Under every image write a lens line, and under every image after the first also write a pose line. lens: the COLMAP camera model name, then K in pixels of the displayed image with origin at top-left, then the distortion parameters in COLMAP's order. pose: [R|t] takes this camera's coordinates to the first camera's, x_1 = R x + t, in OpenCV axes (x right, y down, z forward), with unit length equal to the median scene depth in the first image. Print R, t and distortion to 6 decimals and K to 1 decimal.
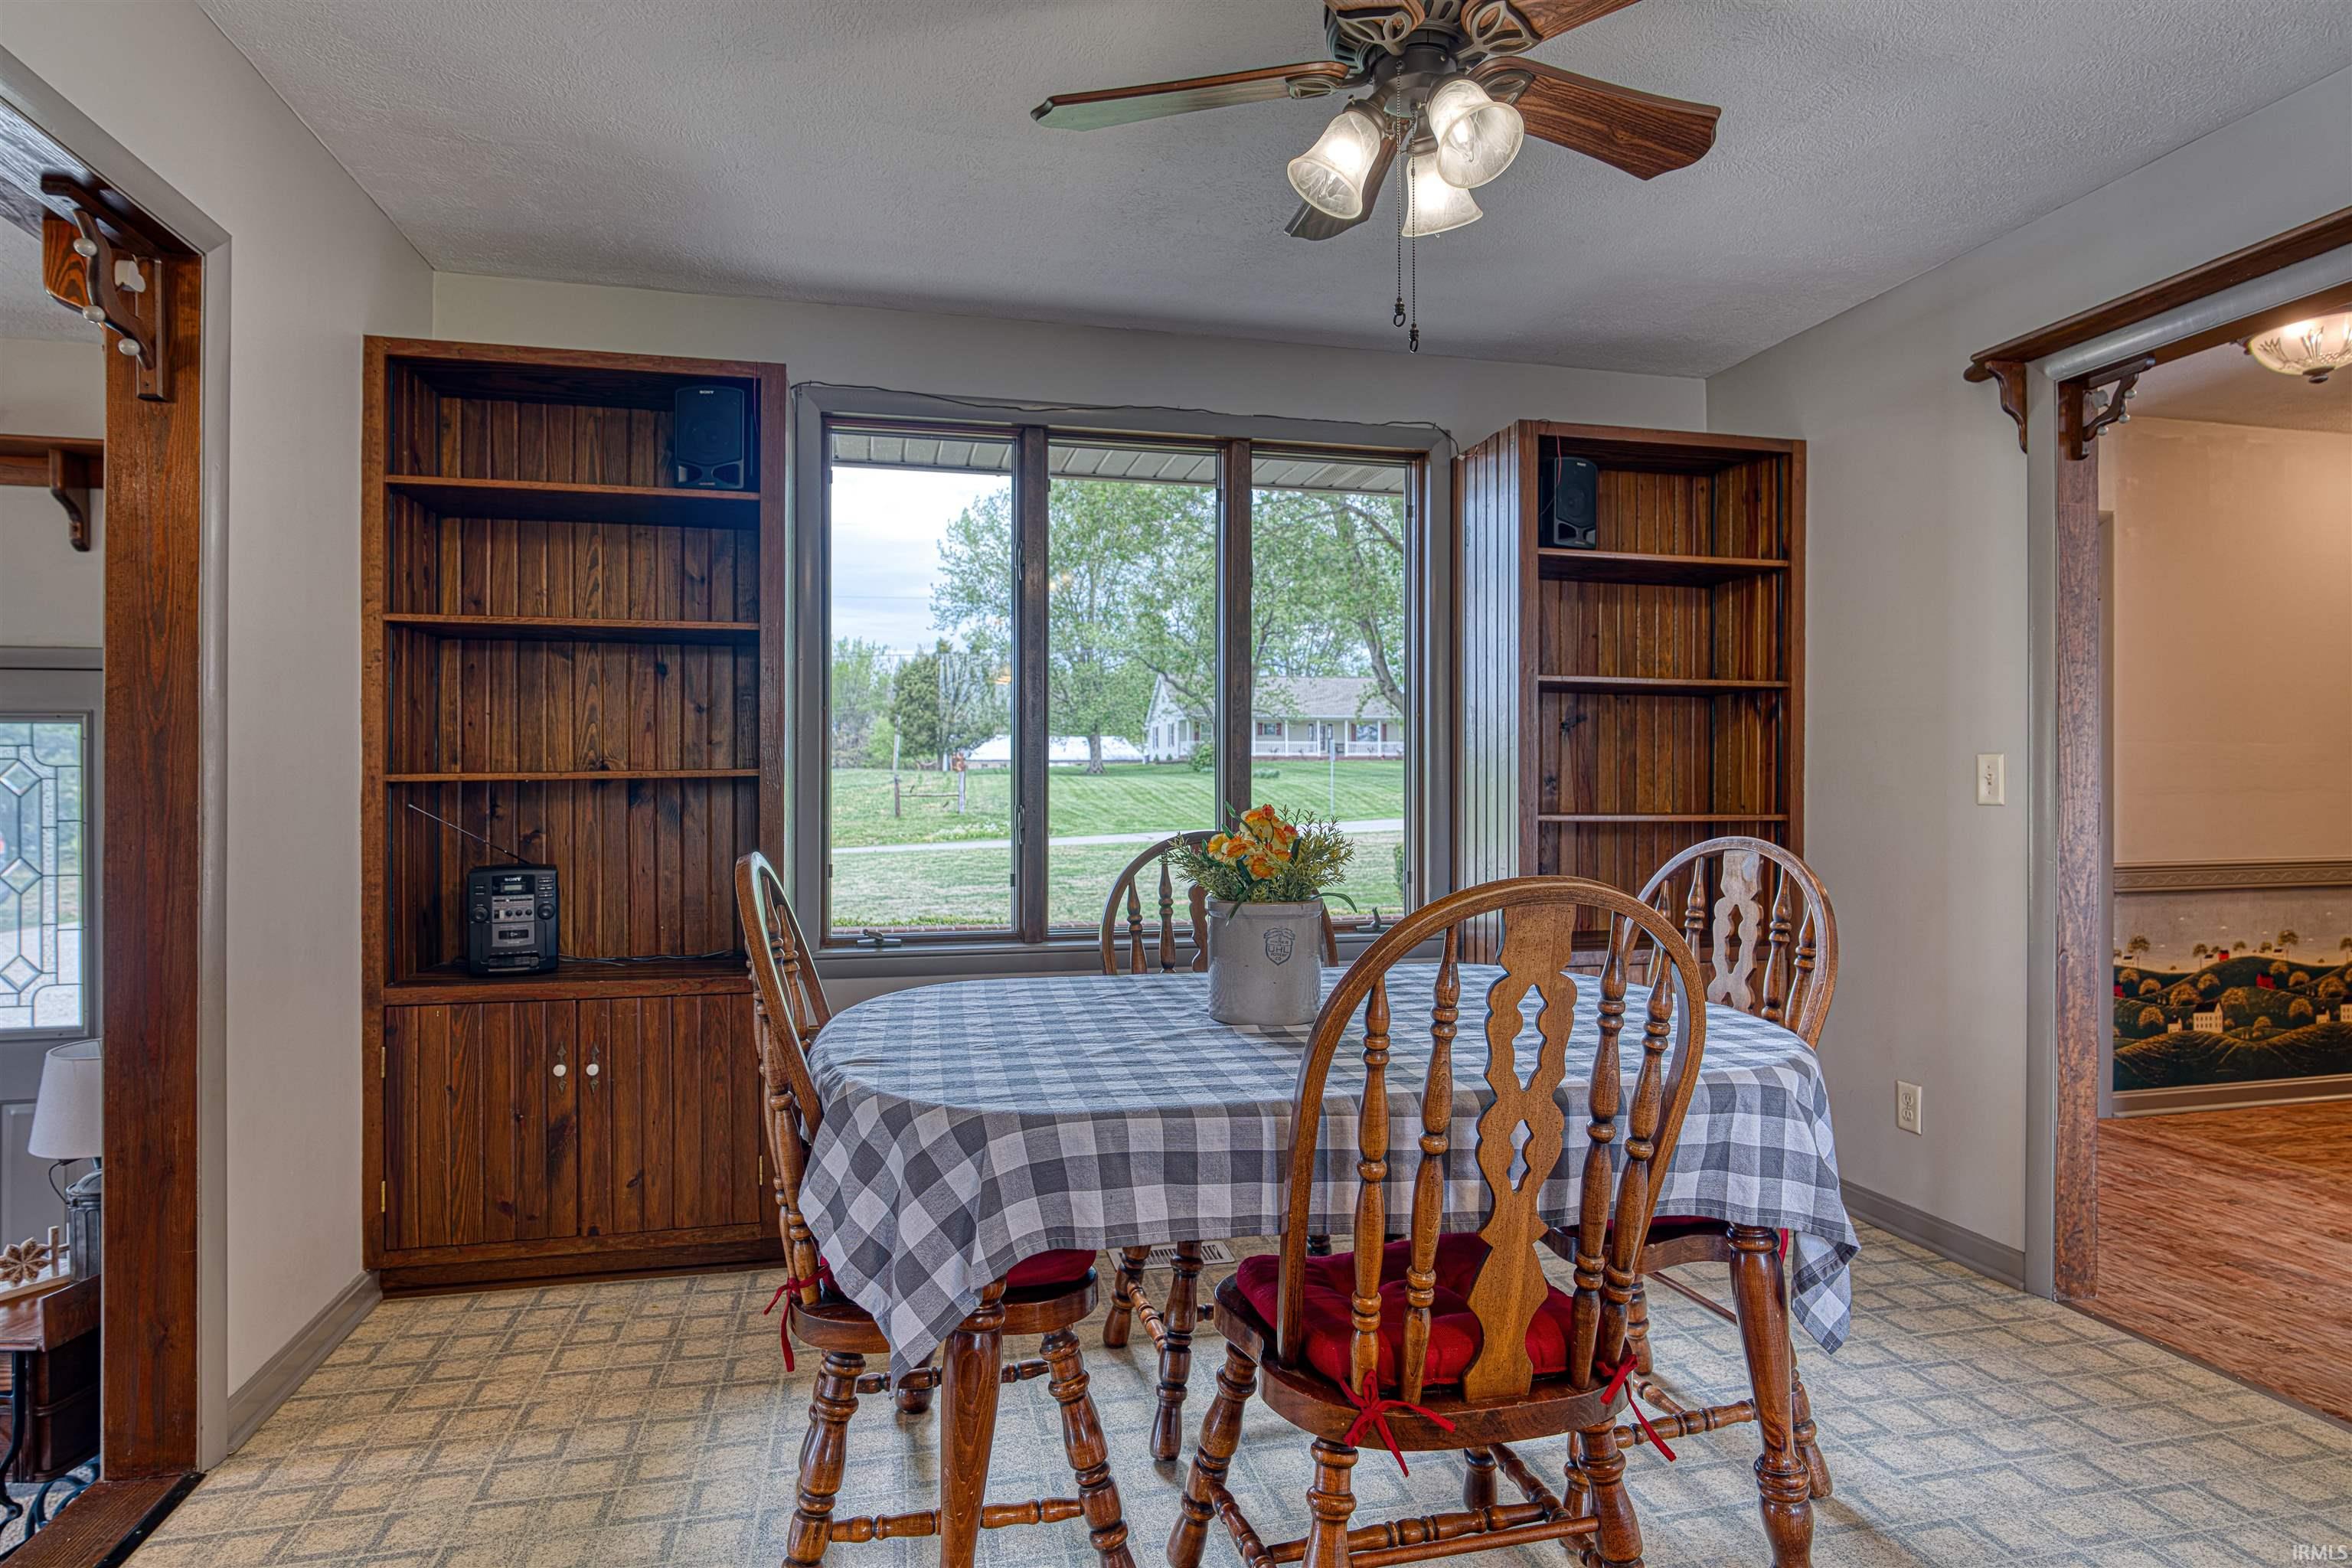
lens RADIAL K [[1253.3, 0, 1179.4], [0, 1253.3, 780.7], [0, 0, 1]] dist [-0.004518, 0.002904]
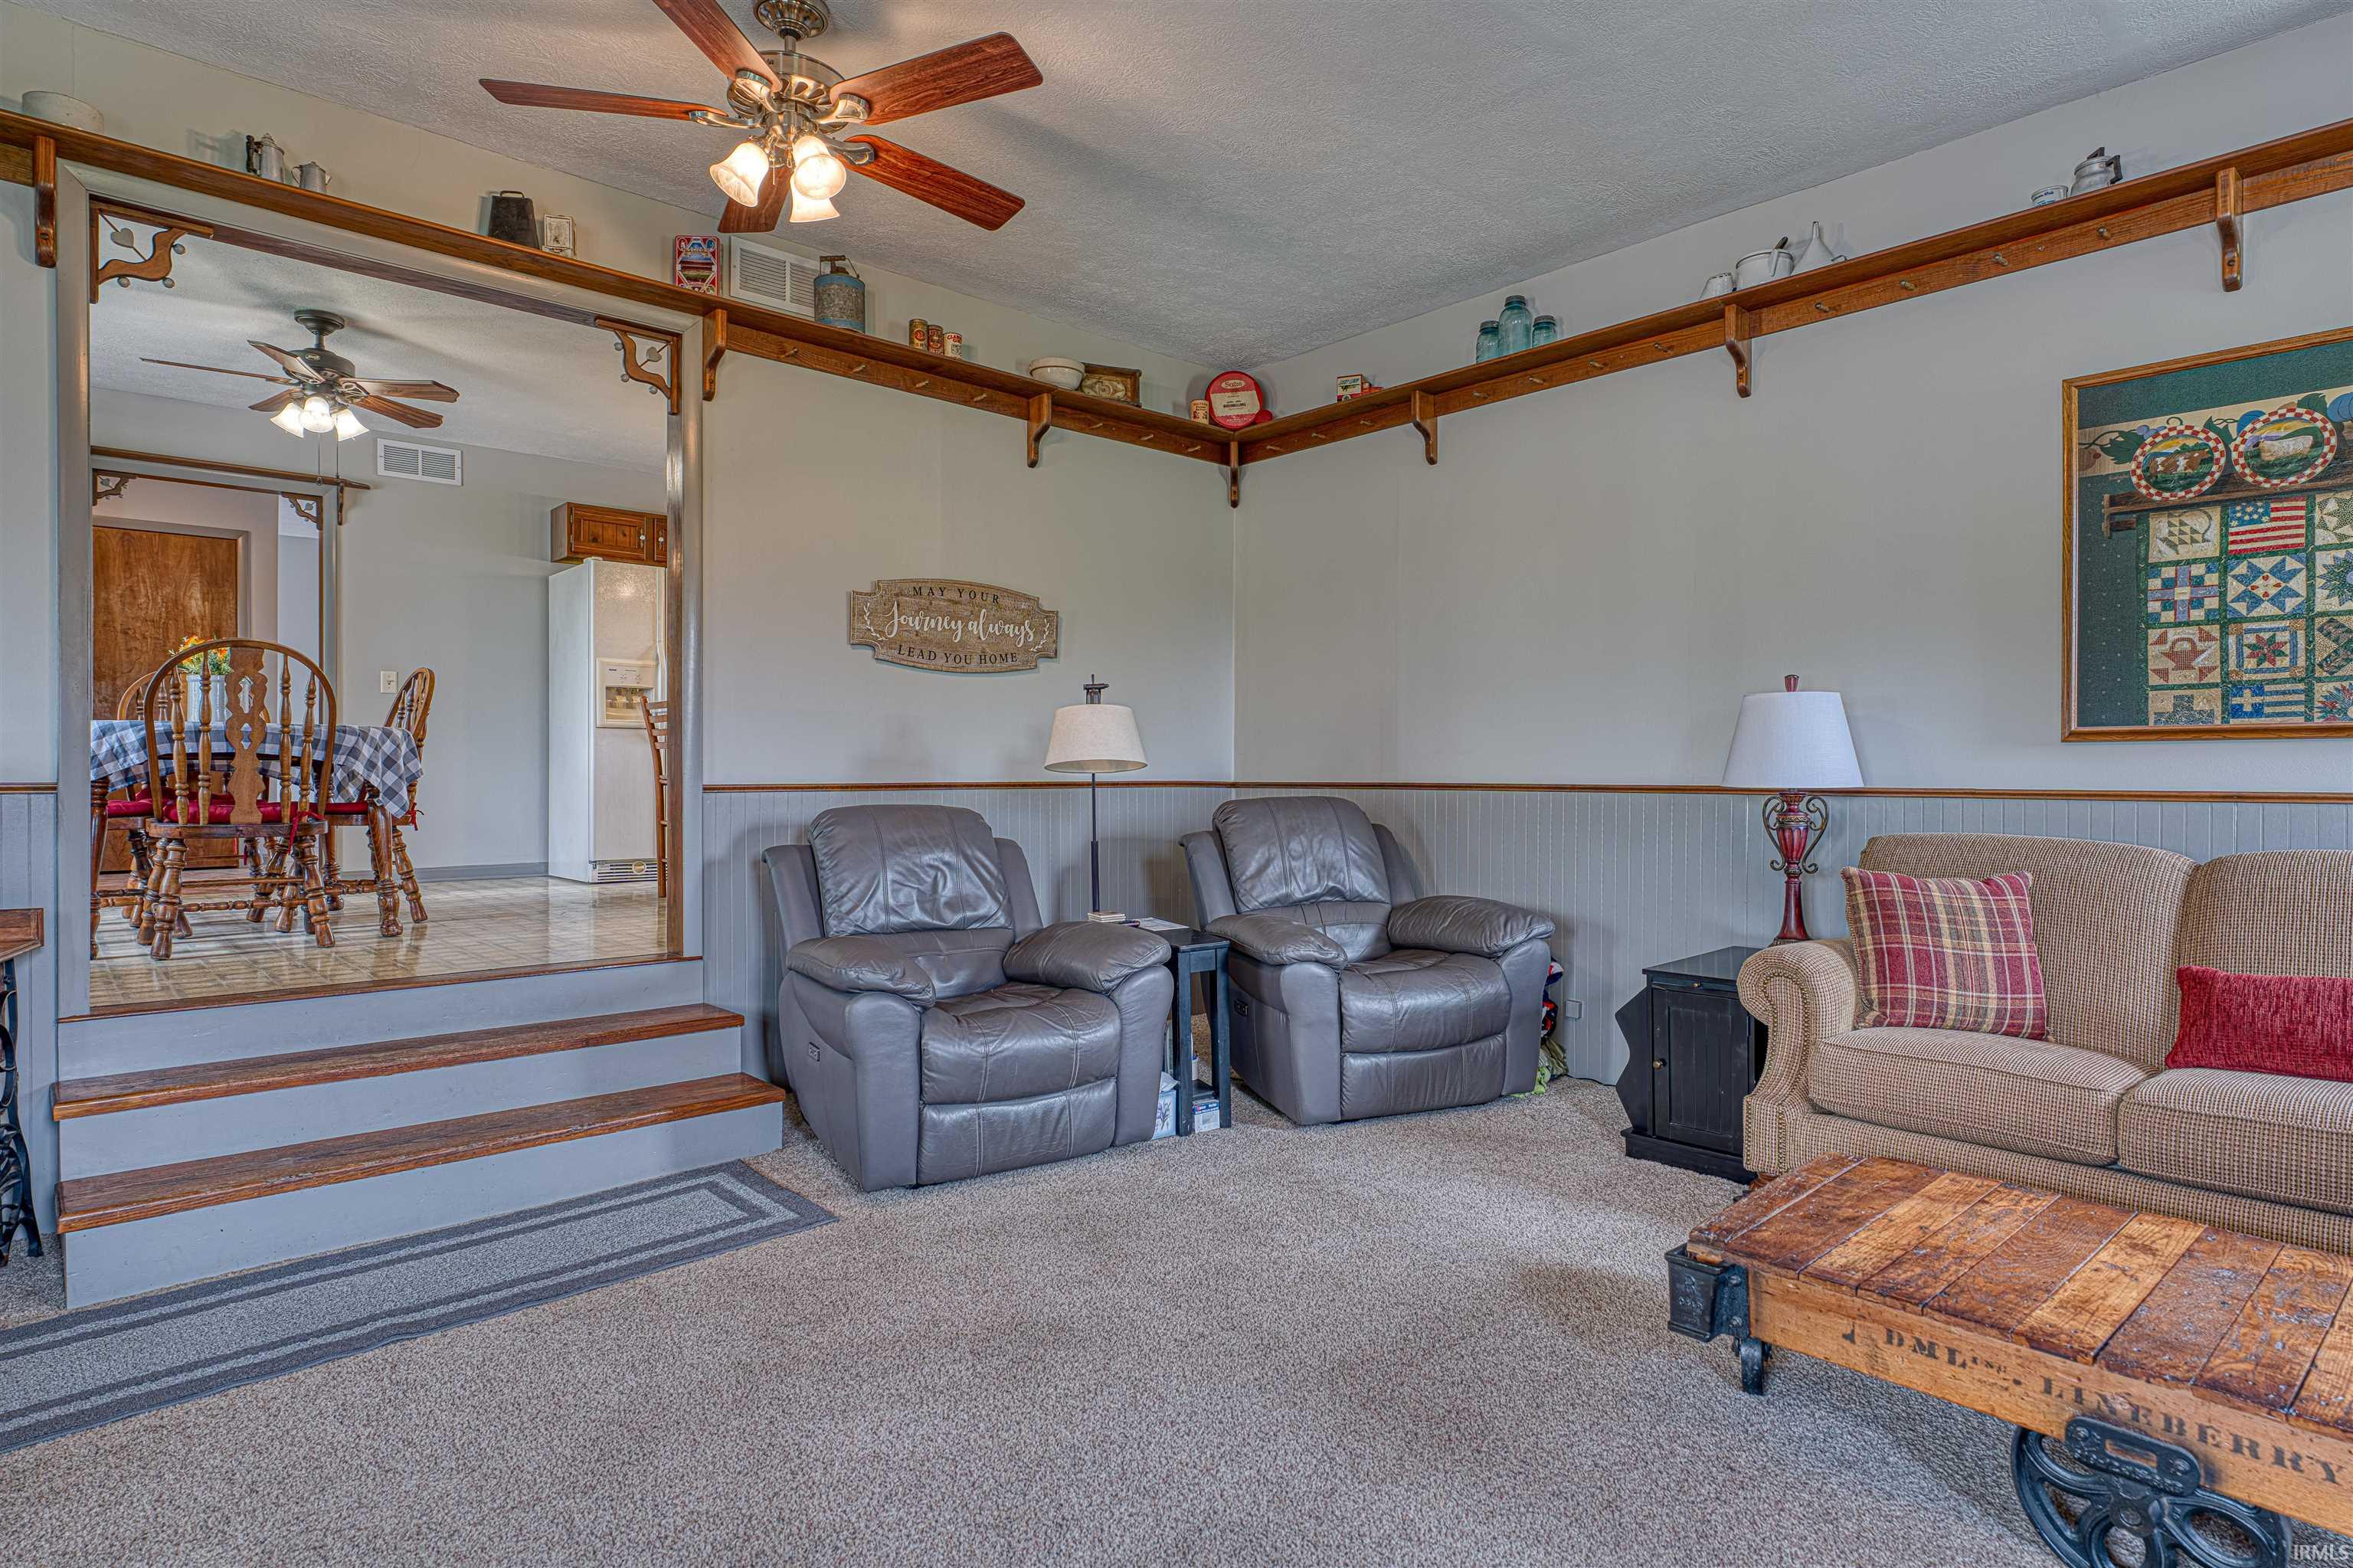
lens RADIAL K [[1253.8, 0, 1168.8], [0, 1253.8, 776.1], [0, 0, 1]] dist [-0.004518, 0.002904]
pose [[-0.487453, -0.001645, 0.873148, -1.574520], [0.003645, 0.999986, 0.003919, 0.156784], [-0.873142, 0.005093, -0.487440, 0.335286]]
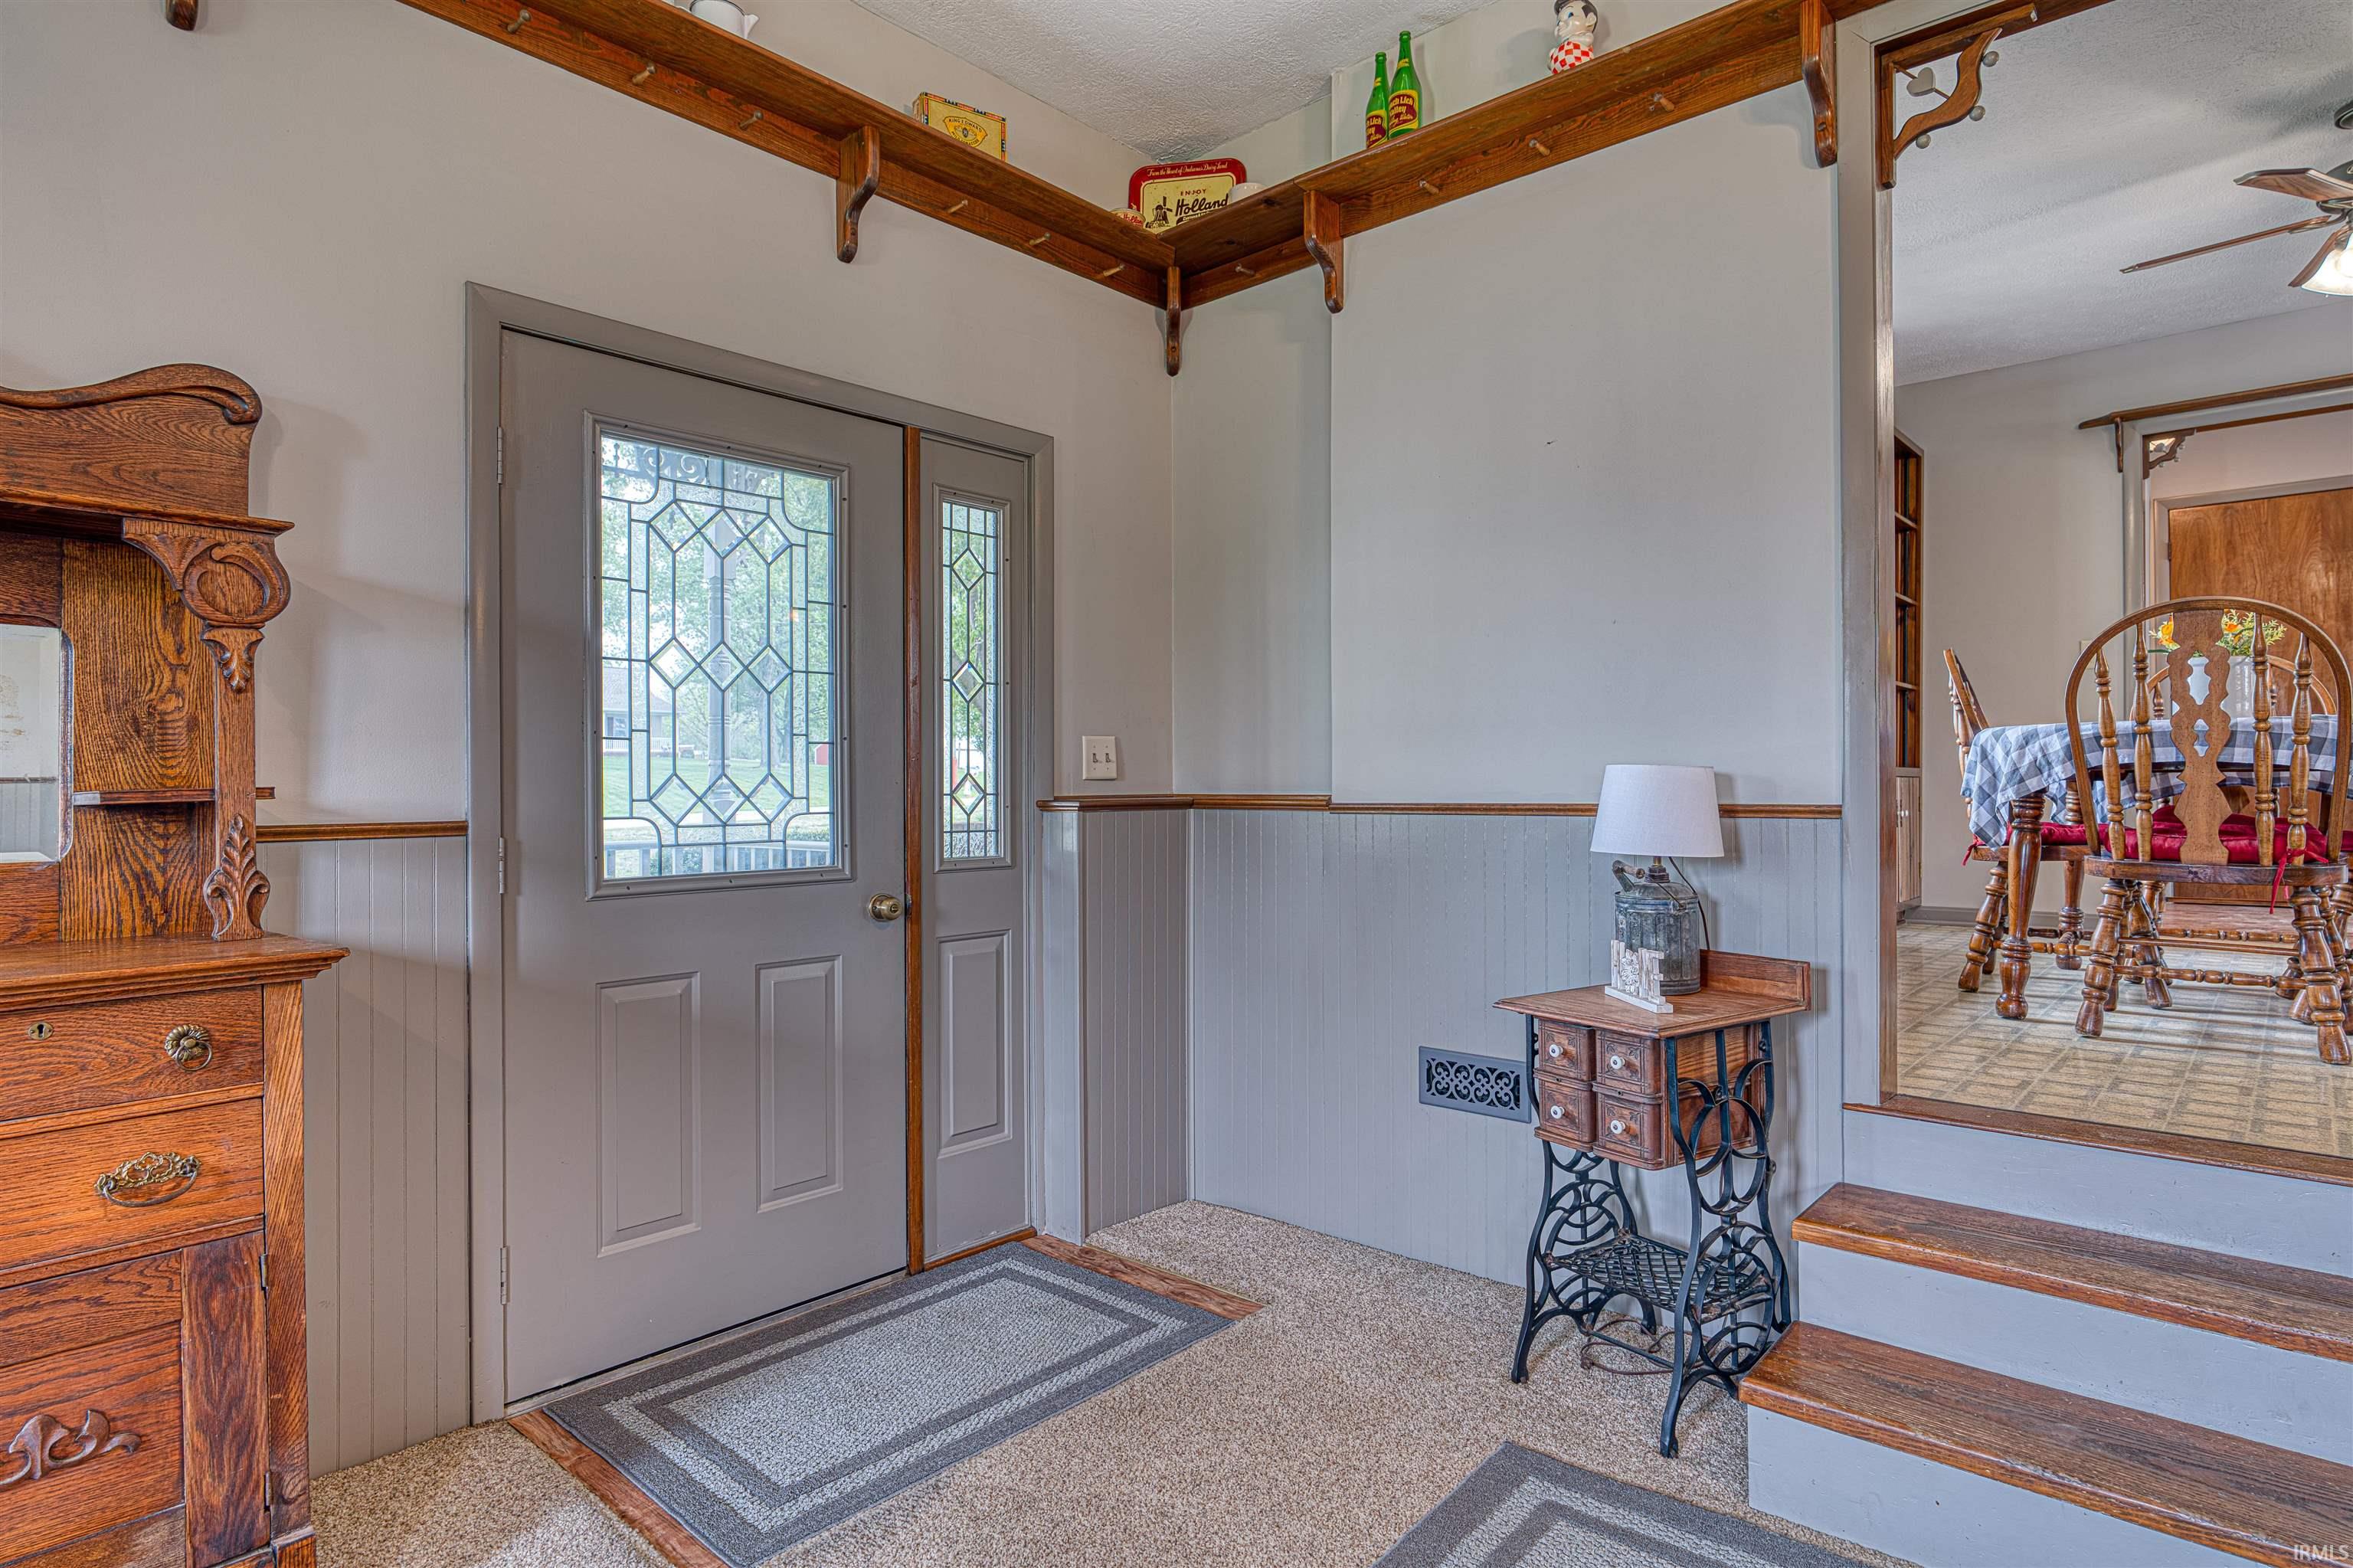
lens RADIAL K [[1253.8, 0, 1180.0], [0, 1253.8, 781.9], [0, 0, 1]] dist [-0.004518, 0.002904]
pose [[0.819329, 0.000773, 0.573323, -1.159205], [0.005953, 0.999934, -0.009855, 0.153814], [-0.573293, 0.011488, 0.819270, 0.234150]]
